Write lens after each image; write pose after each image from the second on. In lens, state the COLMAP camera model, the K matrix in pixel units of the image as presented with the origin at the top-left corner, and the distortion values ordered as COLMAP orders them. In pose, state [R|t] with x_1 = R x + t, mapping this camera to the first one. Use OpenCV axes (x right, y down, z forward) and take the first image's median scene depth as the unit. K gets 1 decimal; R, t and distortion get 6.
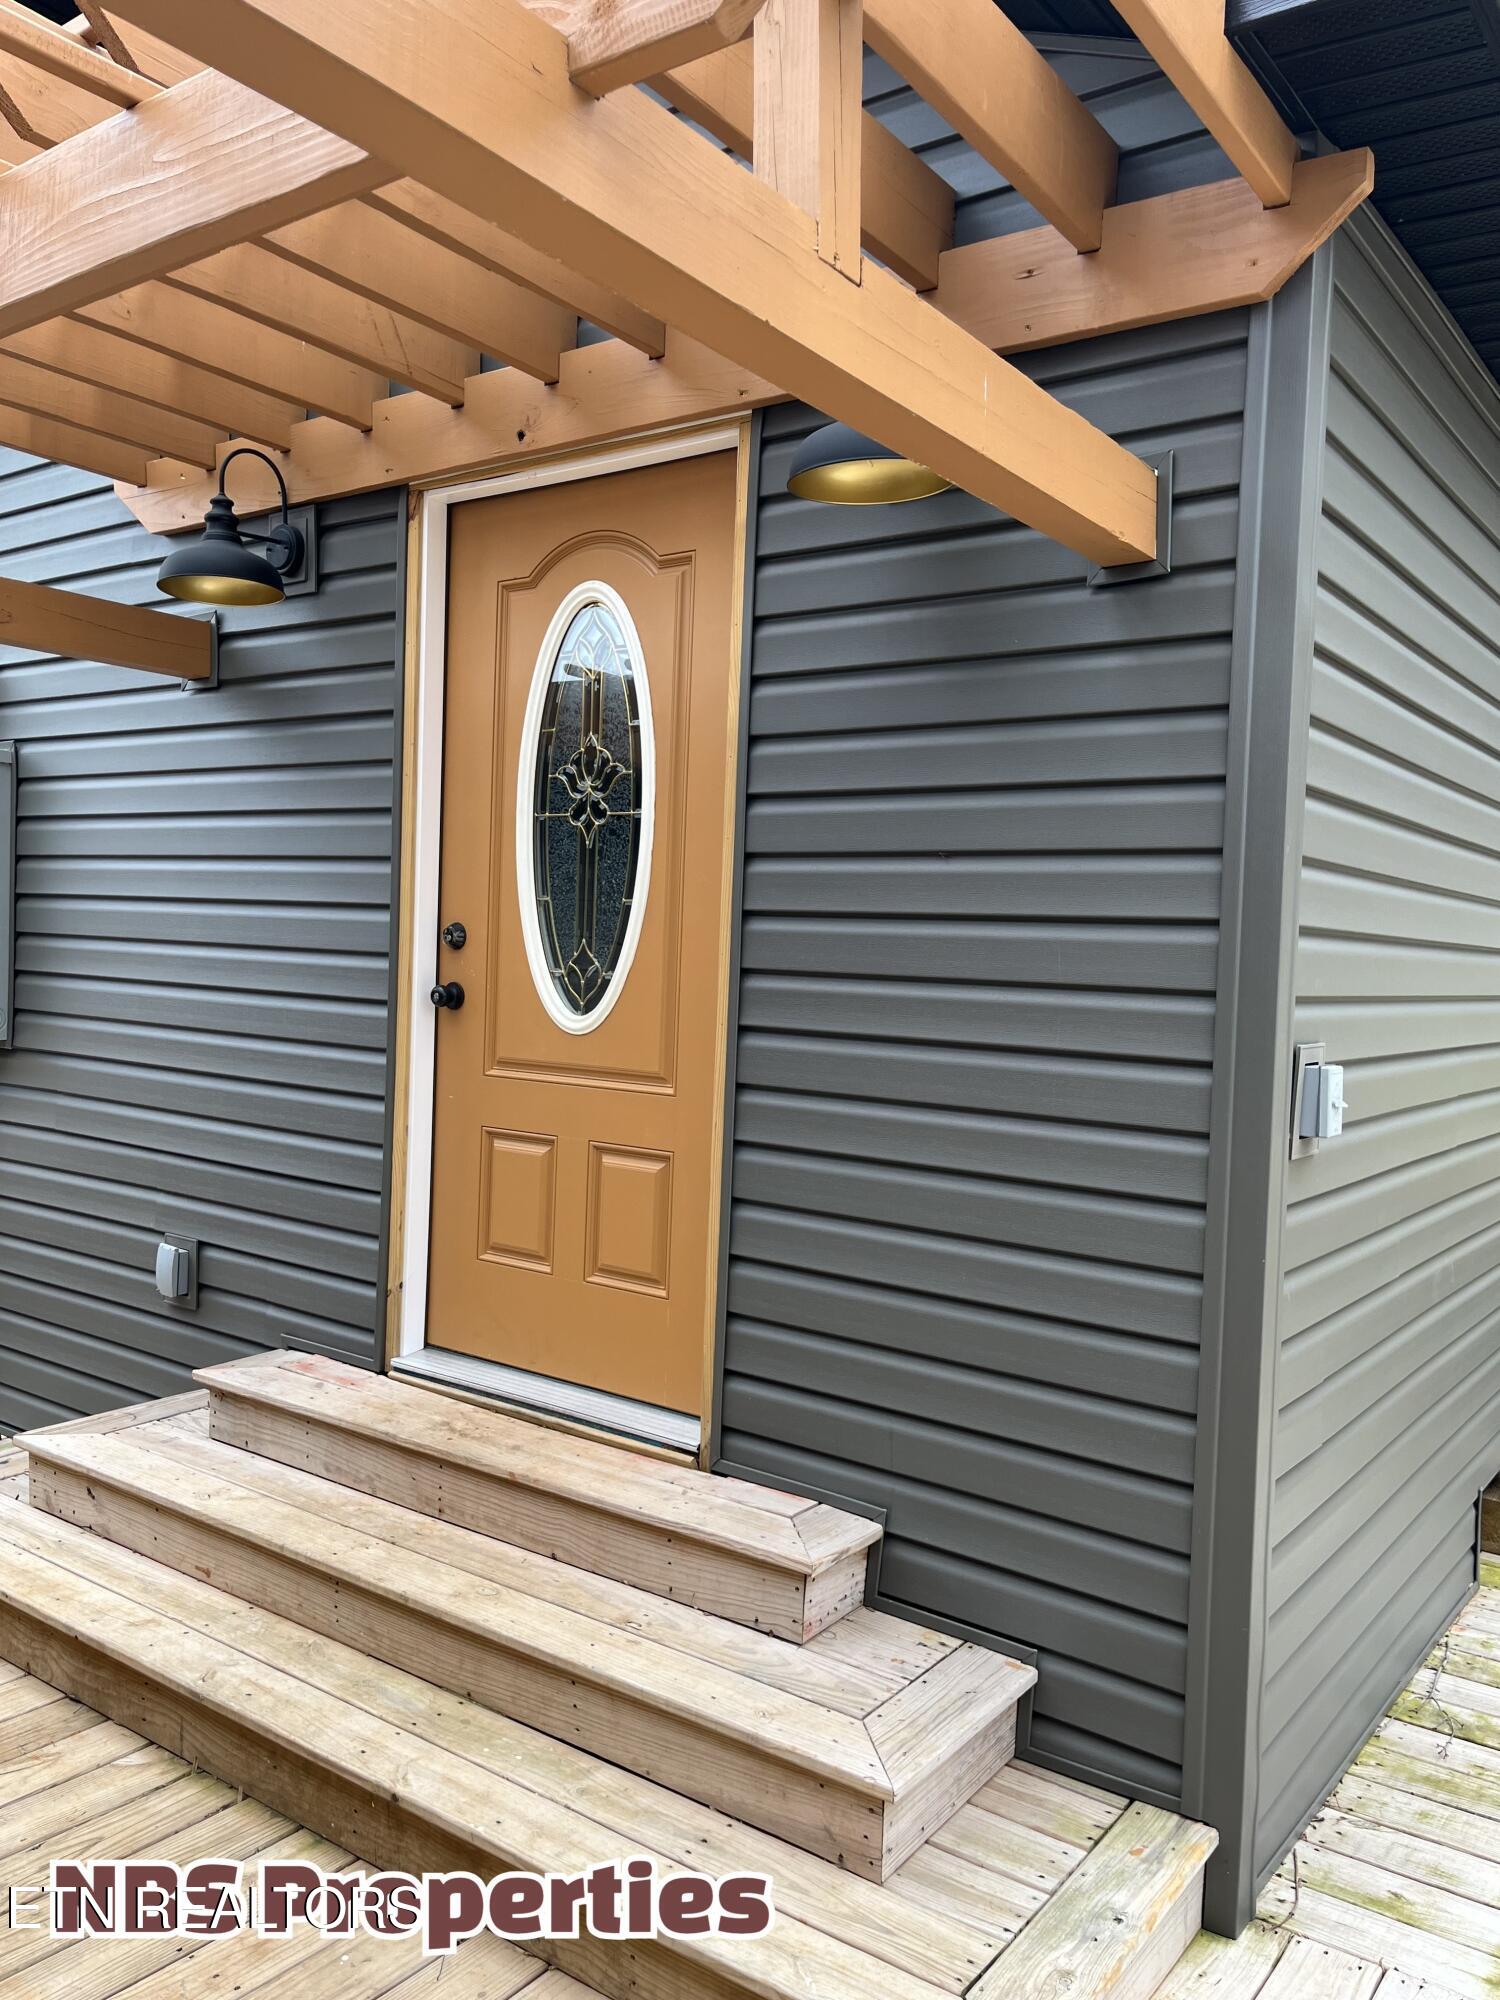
lens RADIAL K [[1523.7, 0, 750.7], [0, 1523.7, 1012.9], [0, 0, 1]] dist [0.051144, -0.053973]
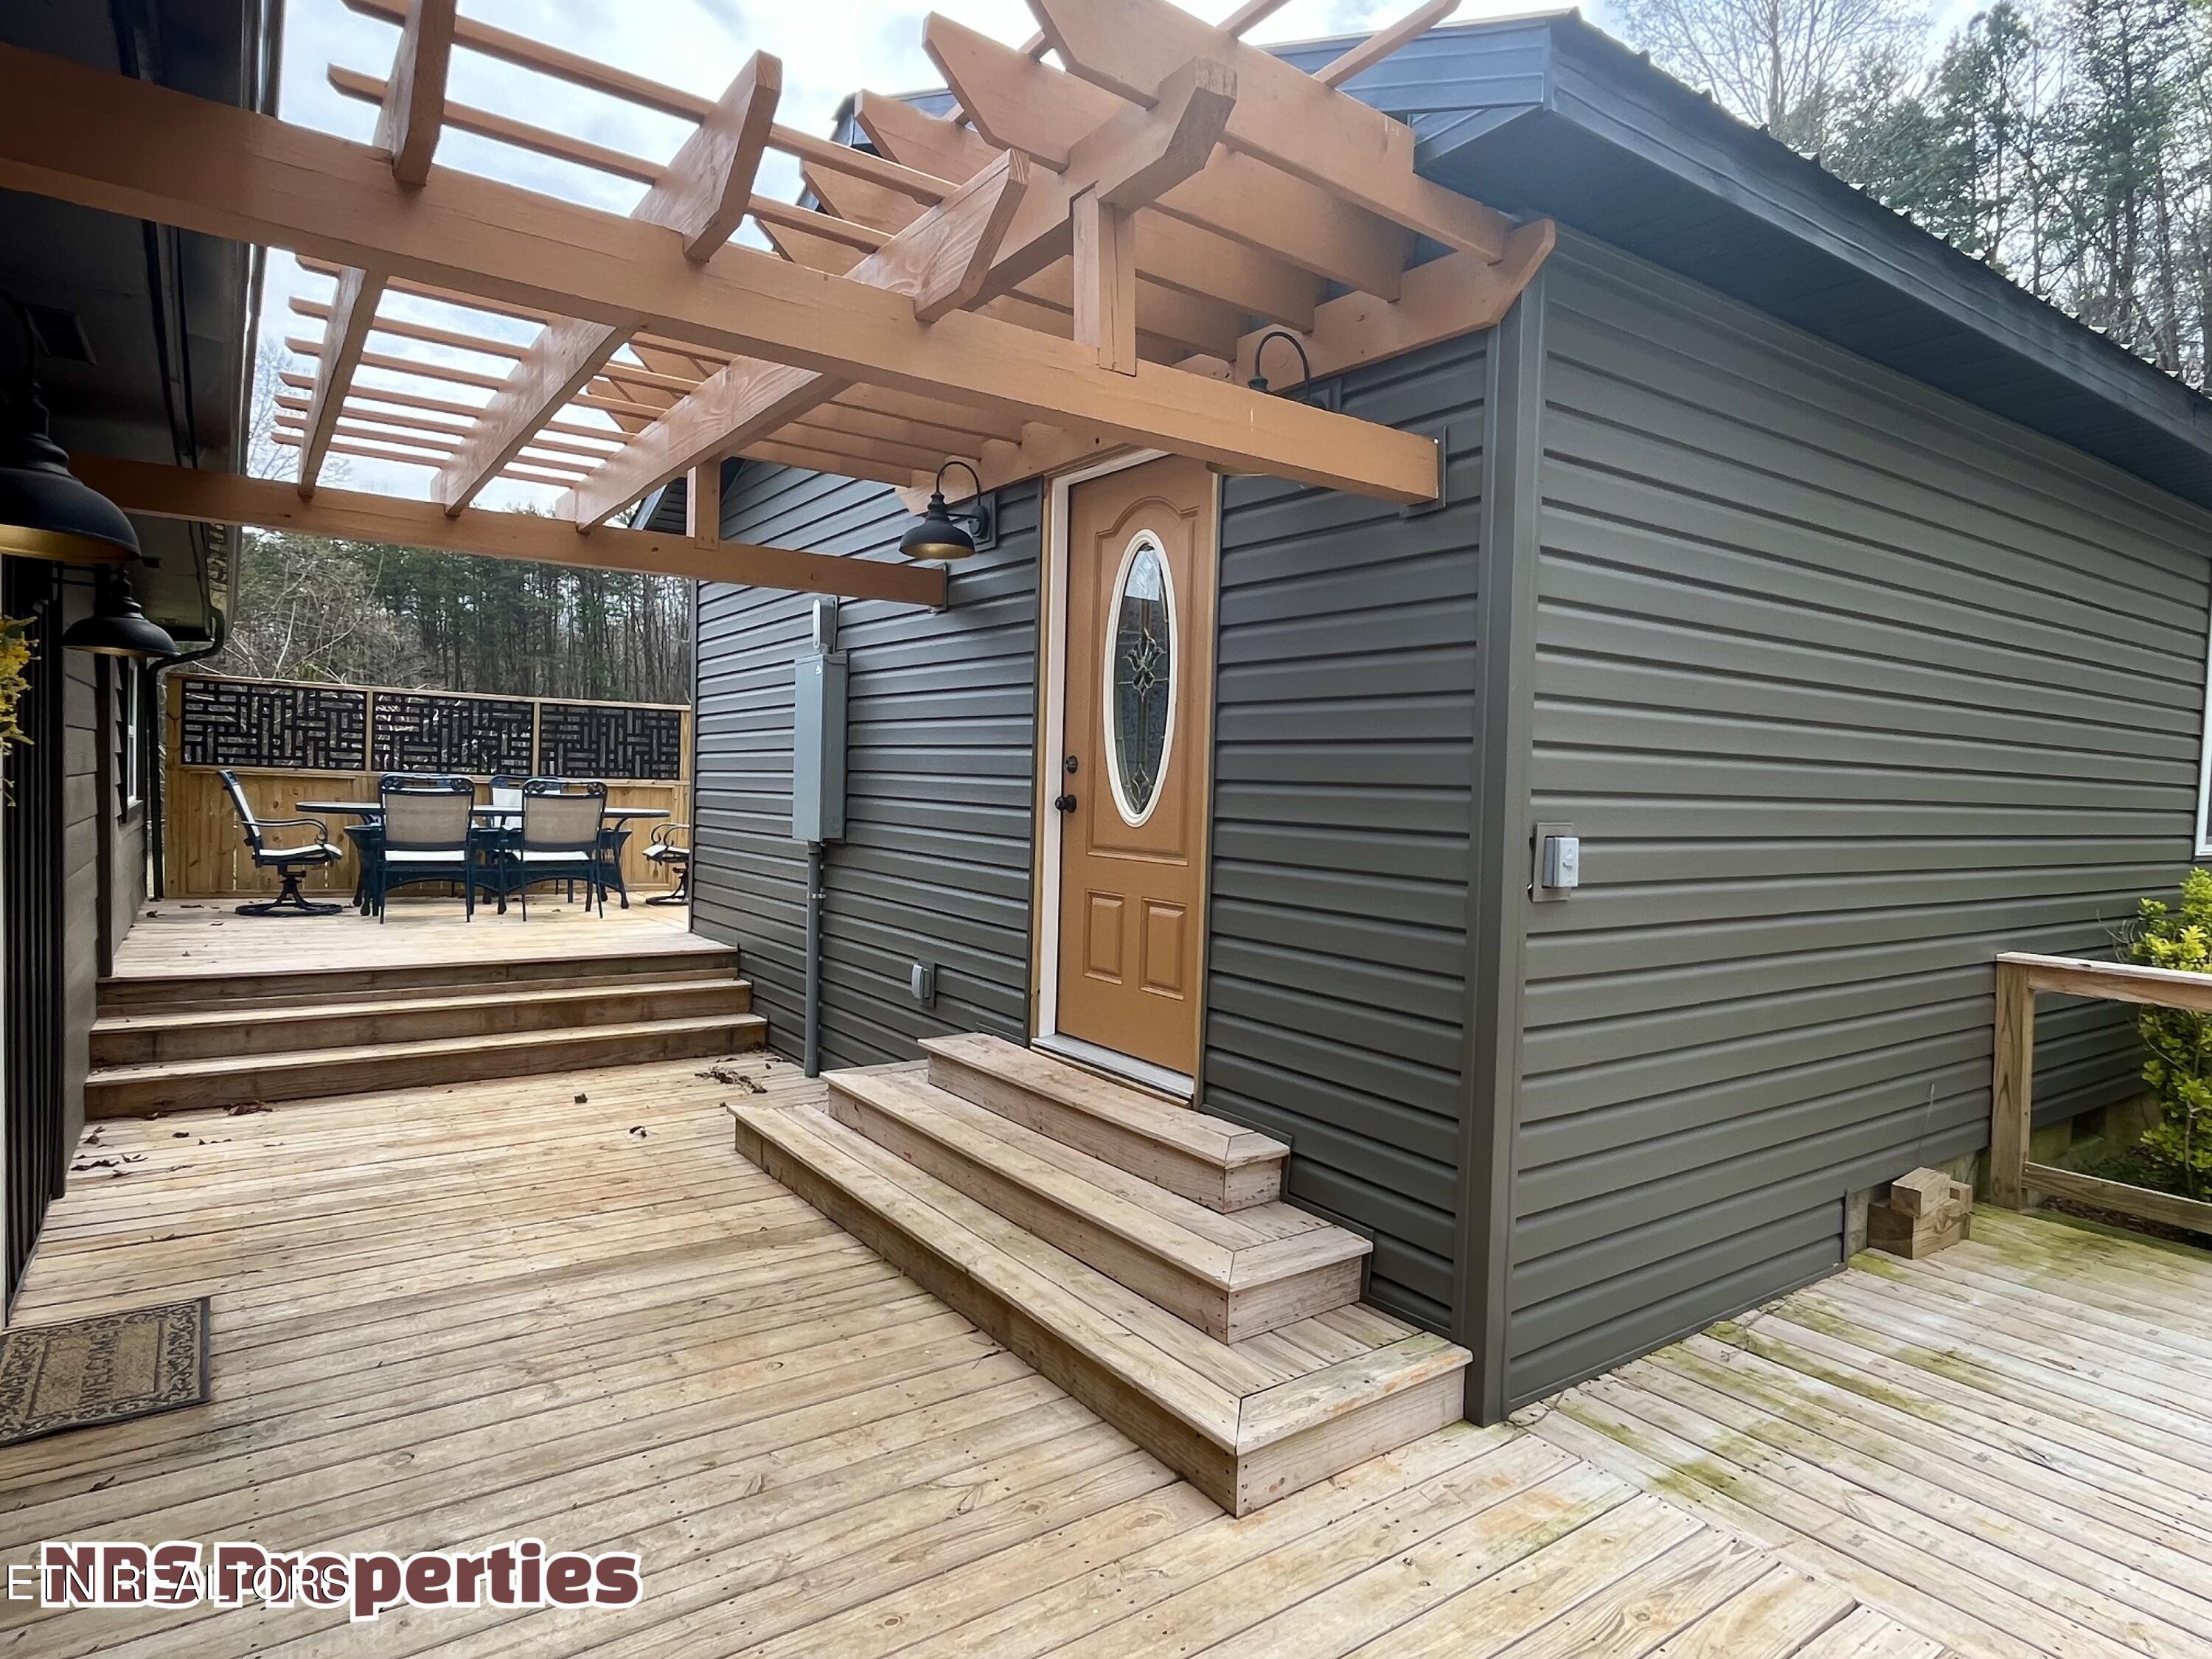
lens RADIAL K [[1257.2, 0, 1100.9], [0, 1257.2, 807.3], [0, 0, 1]] dist [0.020930, 0.003307]
pose [[0.946394, -0.010803, -0.322833, 0.291054], [0.003094, 0.999698, -0.024383, 0.028547], [0.322998, 0.022077, 0.946142, -0.220690]]
